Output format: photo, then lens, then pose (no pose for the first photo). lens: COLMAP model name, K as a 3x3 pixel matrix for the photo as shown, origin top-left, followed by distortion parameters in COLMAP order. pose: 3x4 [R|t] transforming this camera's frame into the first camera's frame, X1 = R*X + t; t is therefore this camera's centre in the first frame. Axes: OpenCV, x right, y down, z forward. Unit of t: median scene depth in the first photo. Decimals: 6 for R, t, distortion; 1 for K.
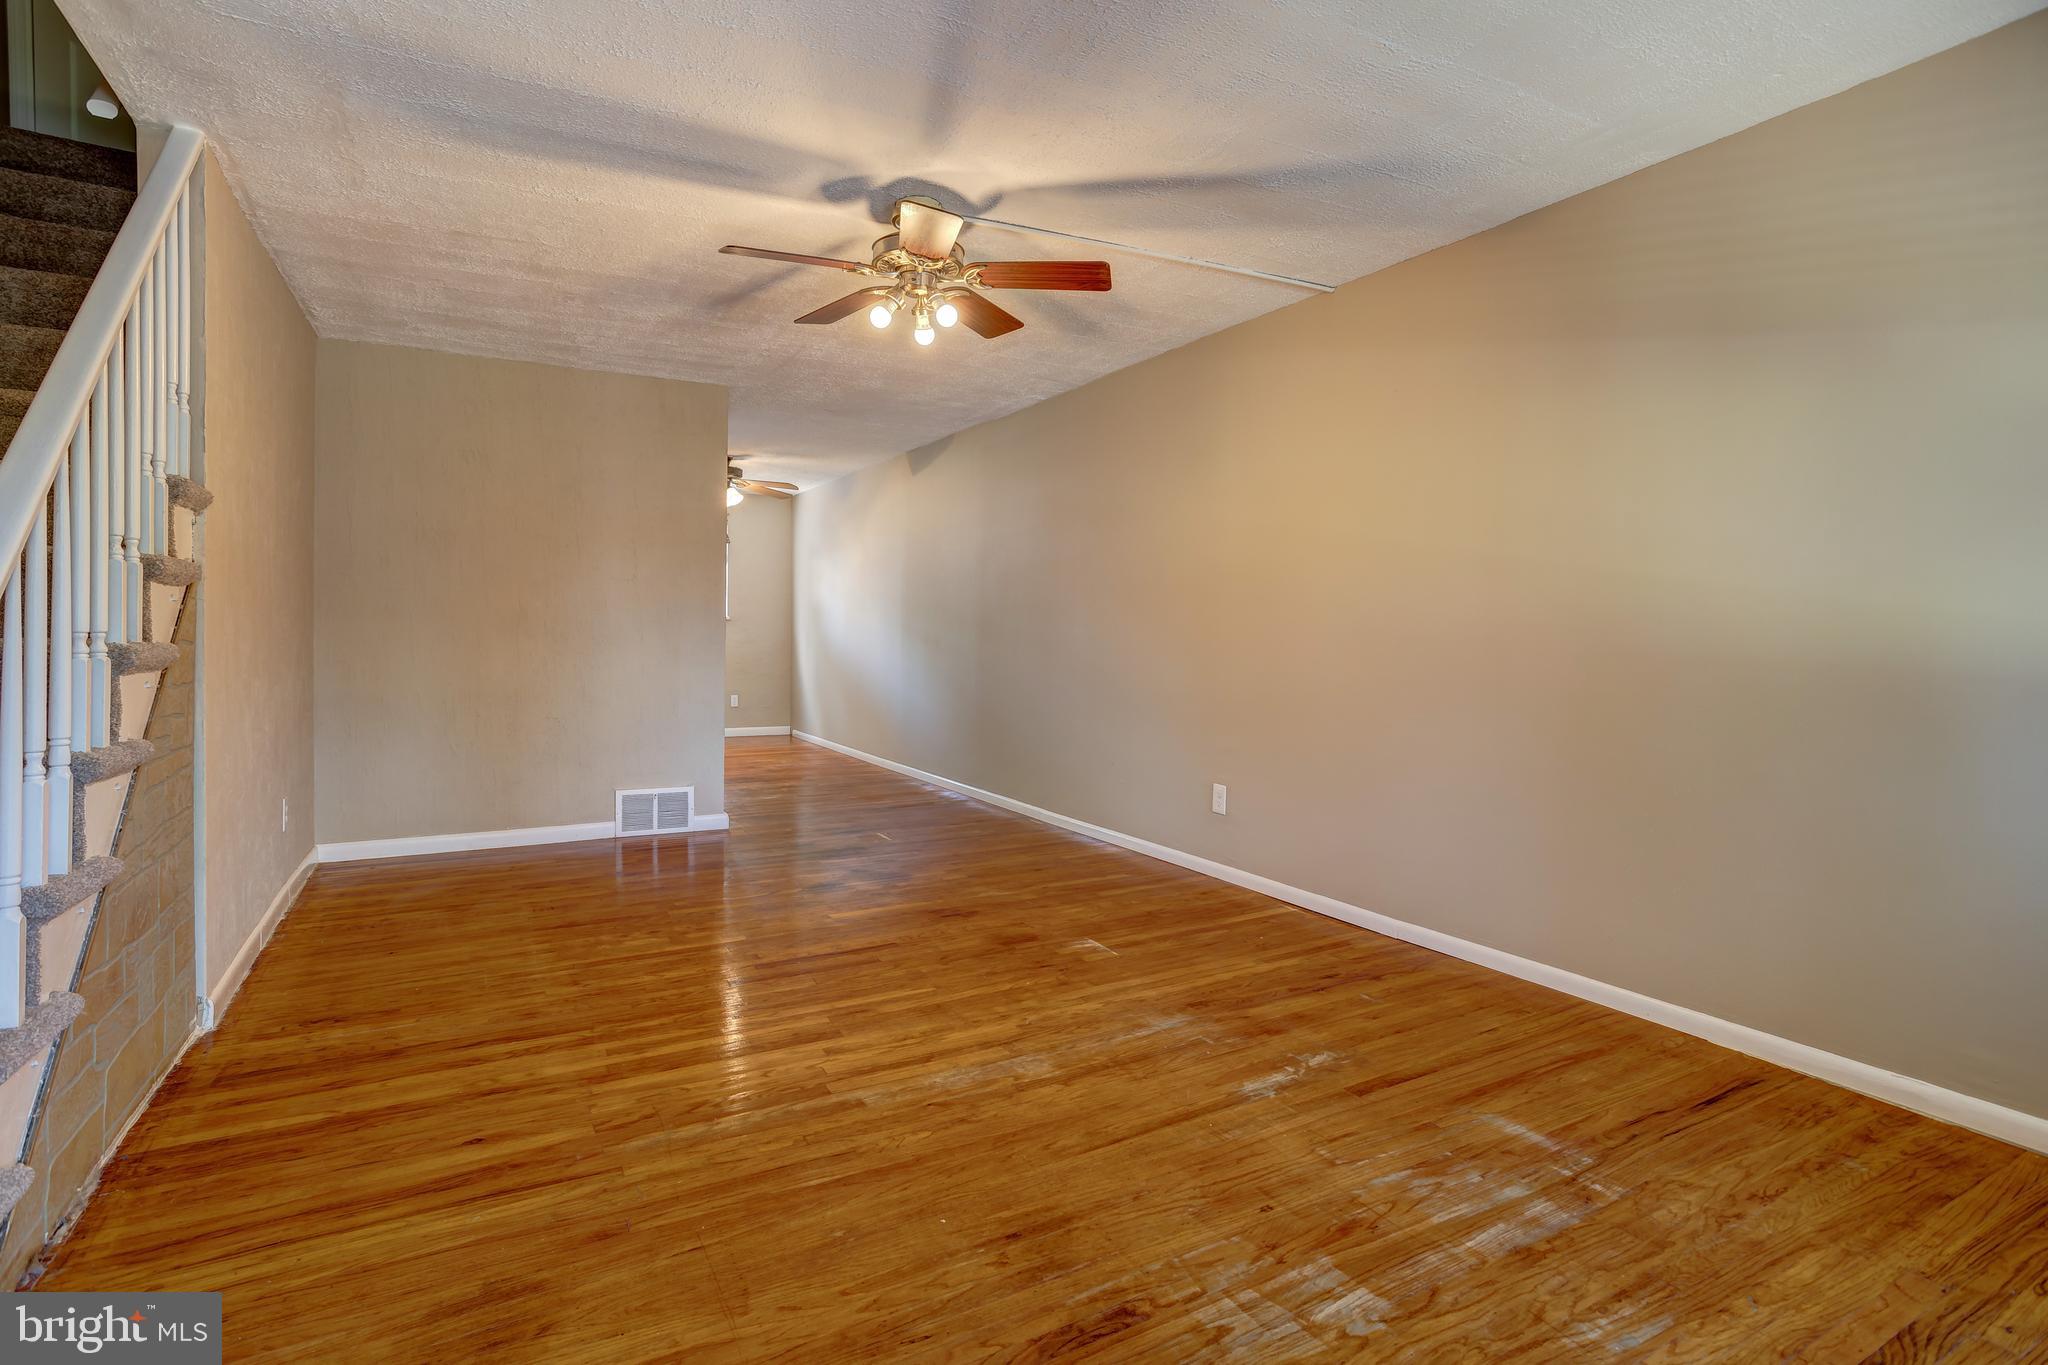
lens RADIAL K [[1008.7, 0, 1009.8], [0, 1008.7, 663.0], [0, 0, 1]] dist [-0.053697, 0.035131]
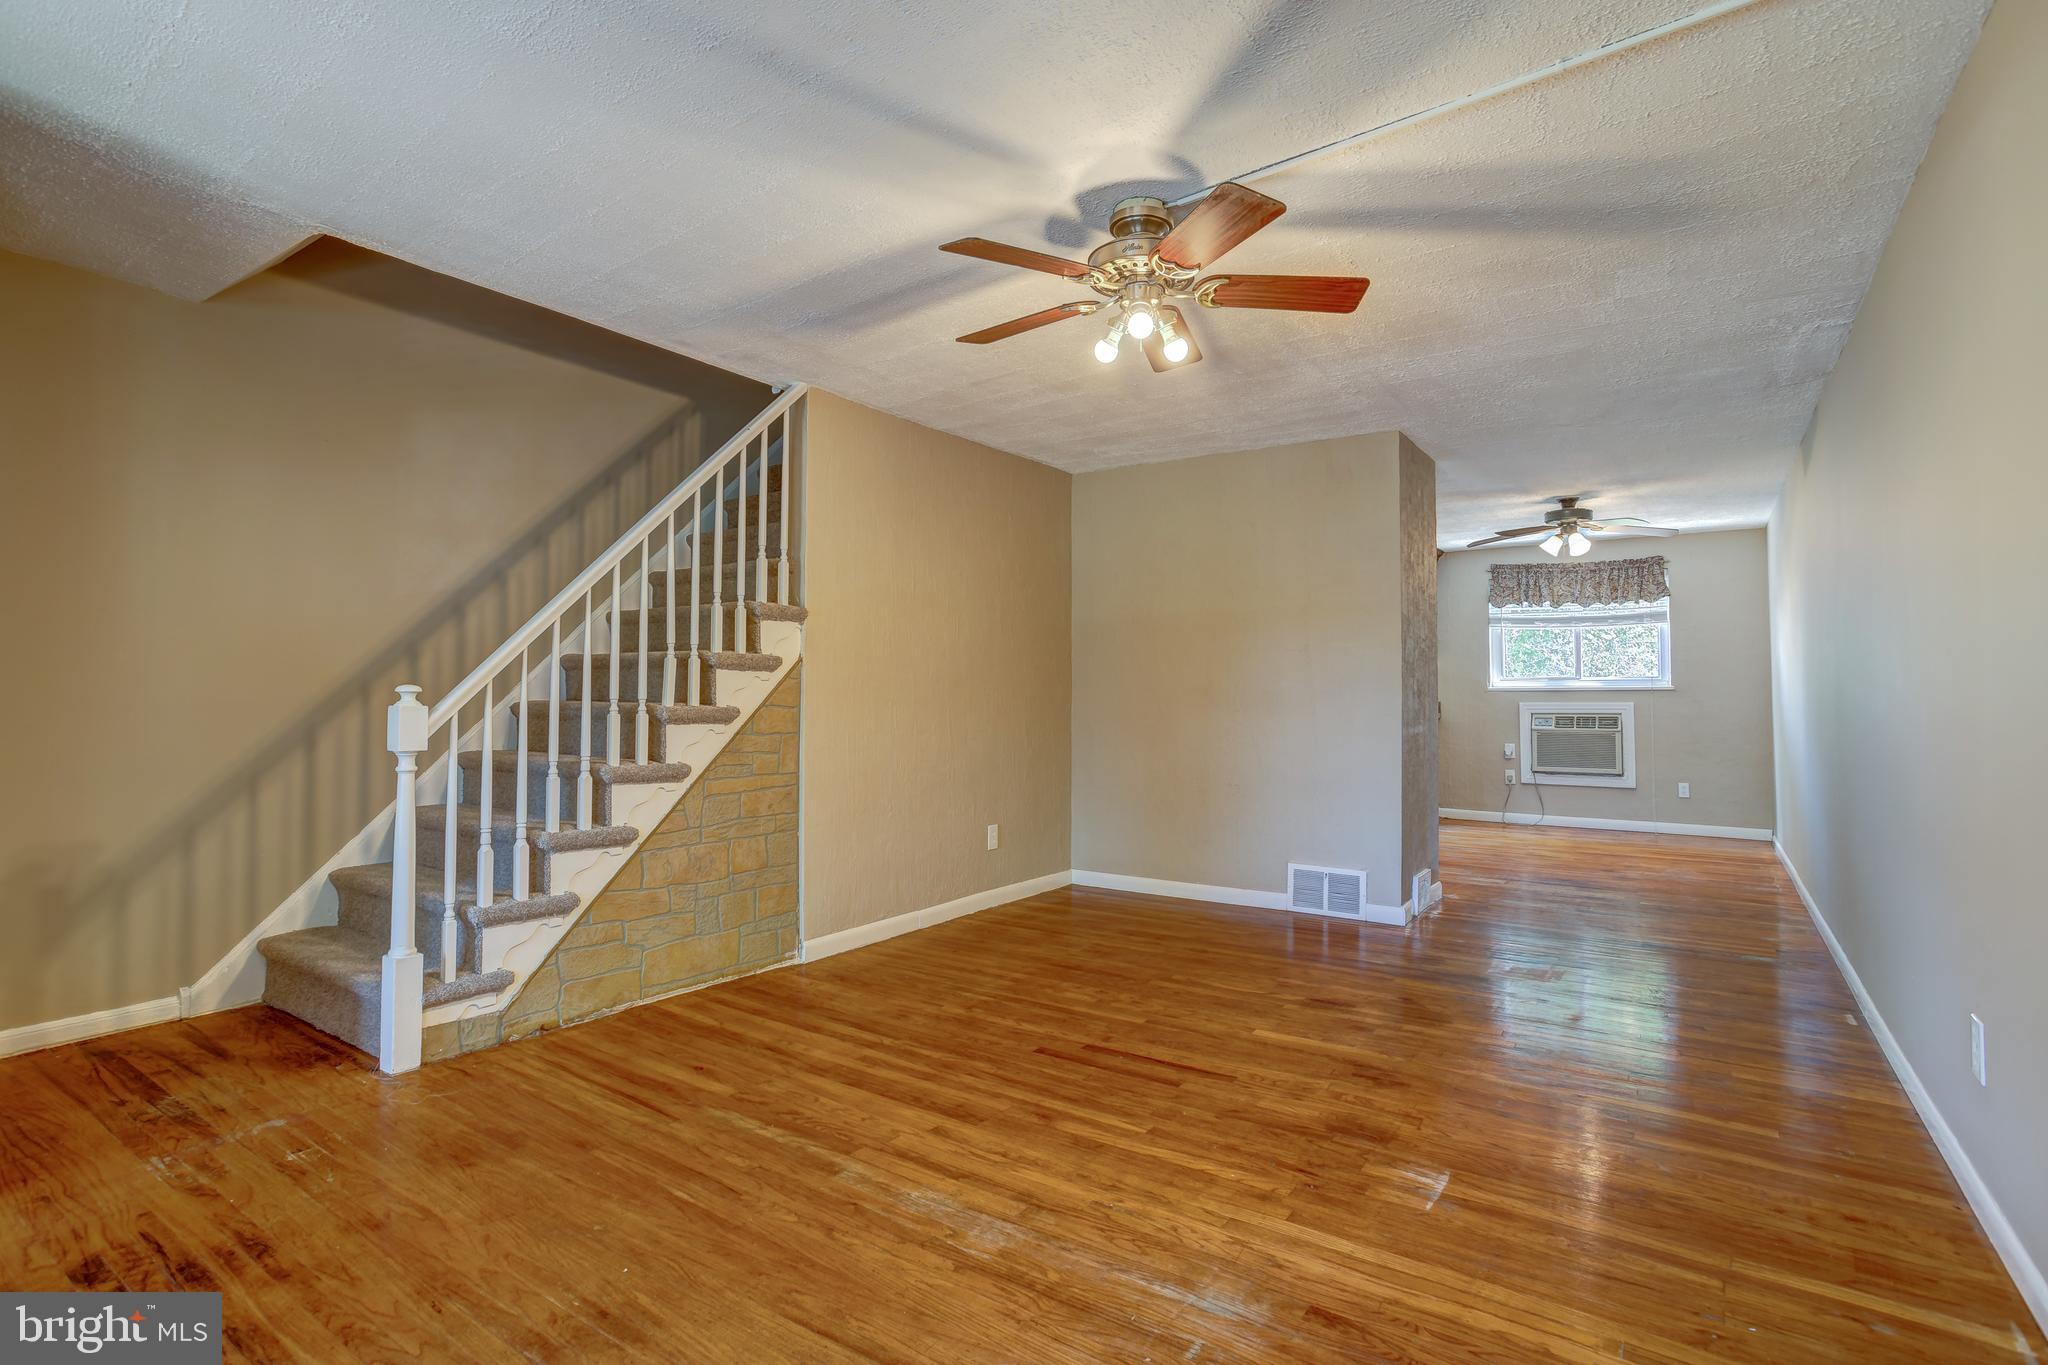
lens RADIAL K [[986.9, 0, 1013.3], [0, 986.9, 663.0], [0, 0, 1]] dist [-0.051383, 0.031033]
pose [[0.440843, -0.034910, -0.896905, 0.740439], [-0.032830, 0.997948, -0.054979, -0.016139], [0.896984, 0.053682, 0.438792, 0.639047]]
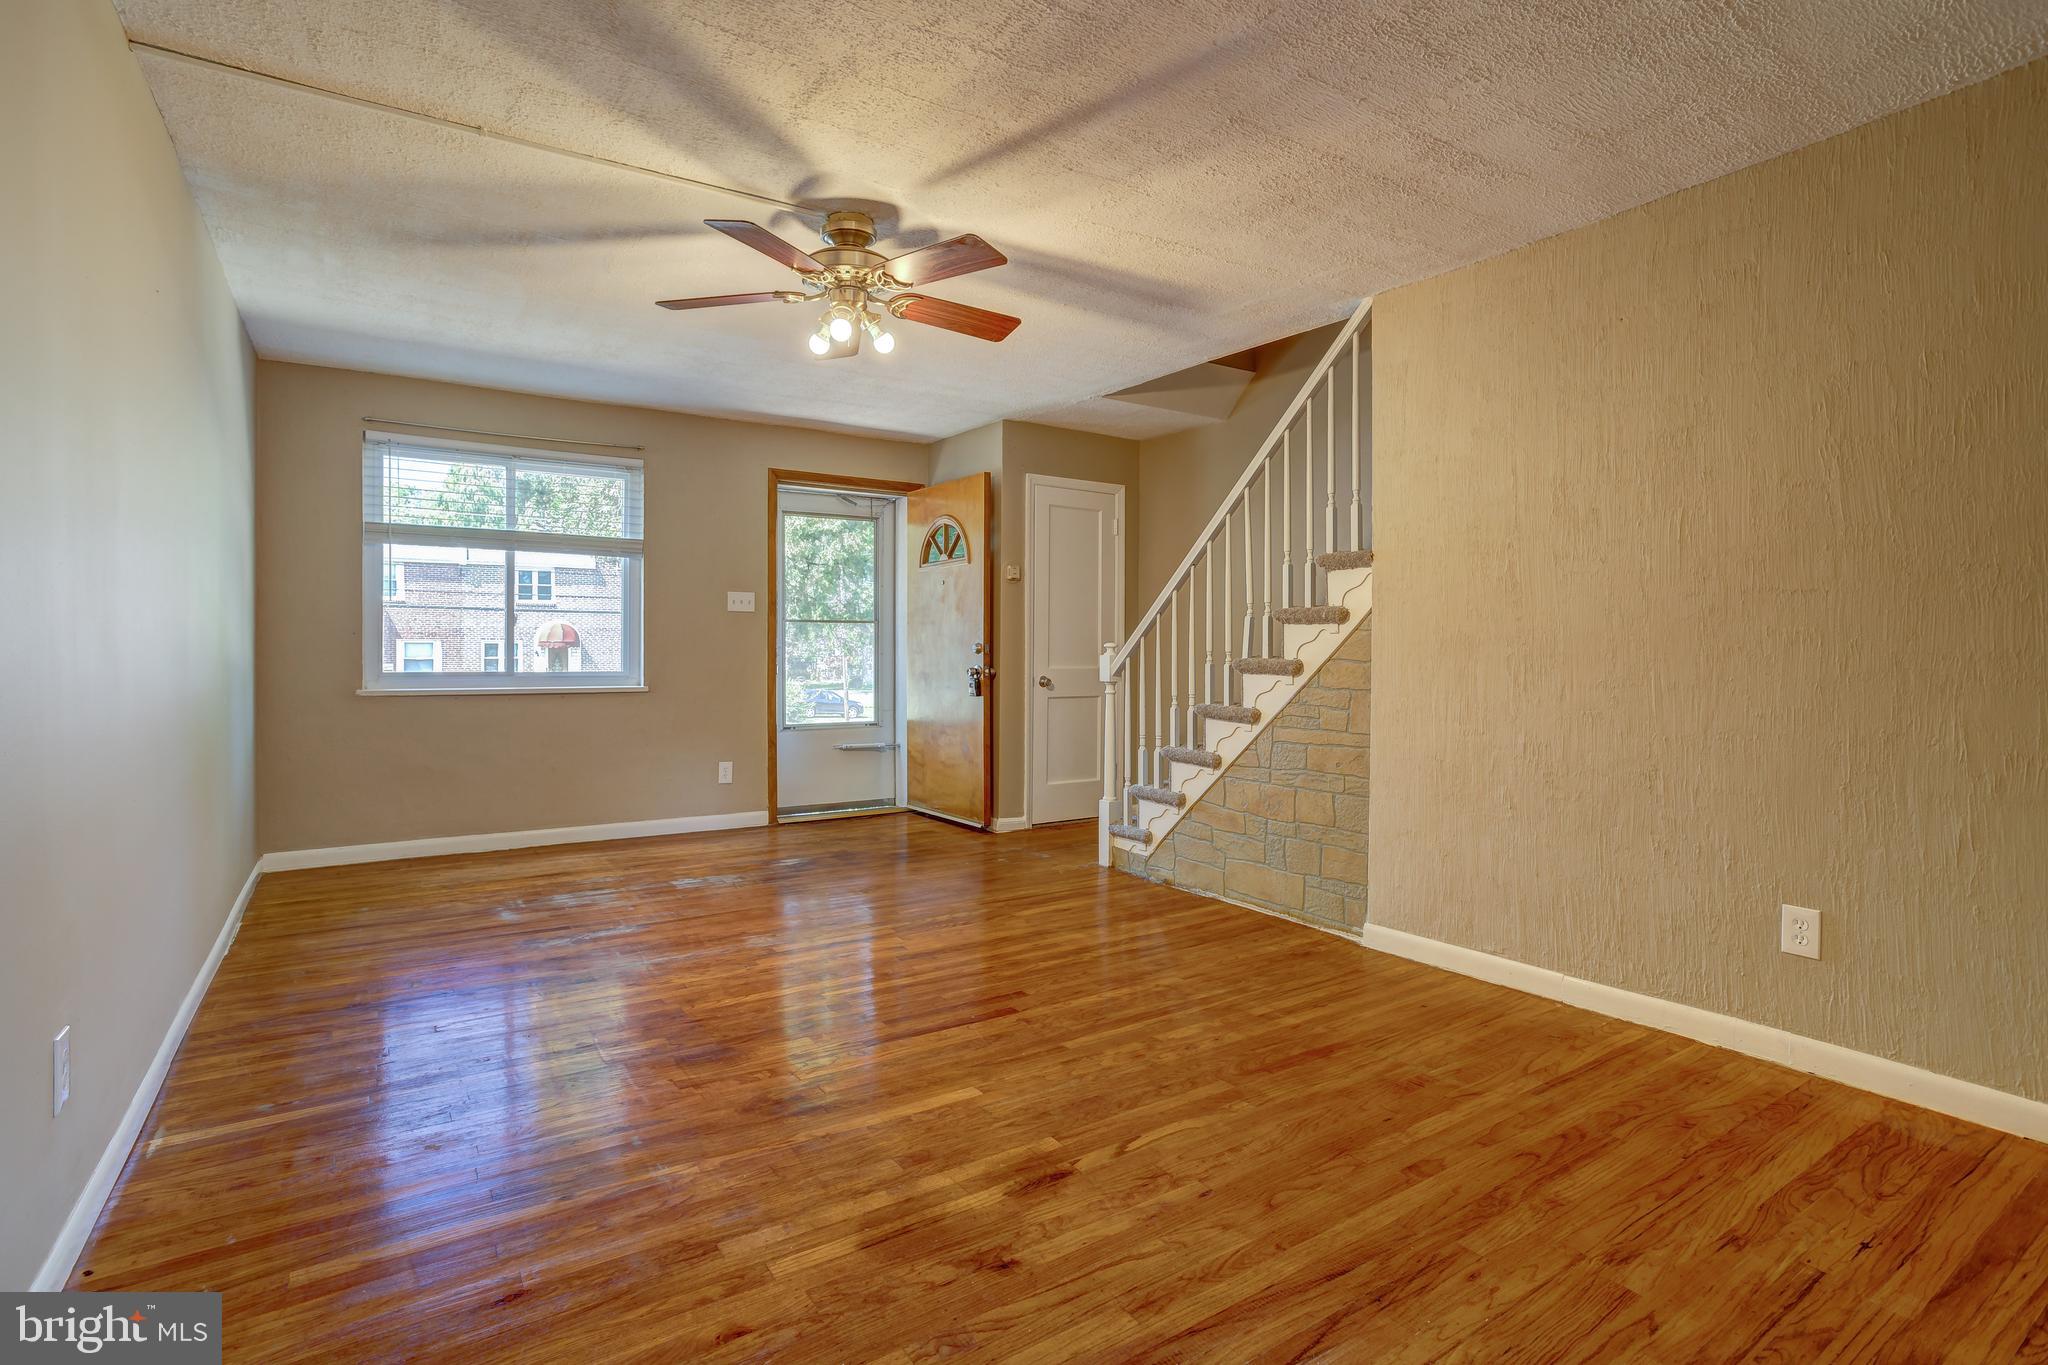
lens RADIAL K [[986.9, 0, 1013.3], [0, 986.9, 663.0], [0, 0, 1]] dist [-0.051383, 0.031033]
pose [[-0.996229, -0.009943, -0.086188, -0.217831], [-0.014089, 0.998765, 0.047634, -0.080098], [0.085608, 0.048669, -0.995140, 2.419662]]
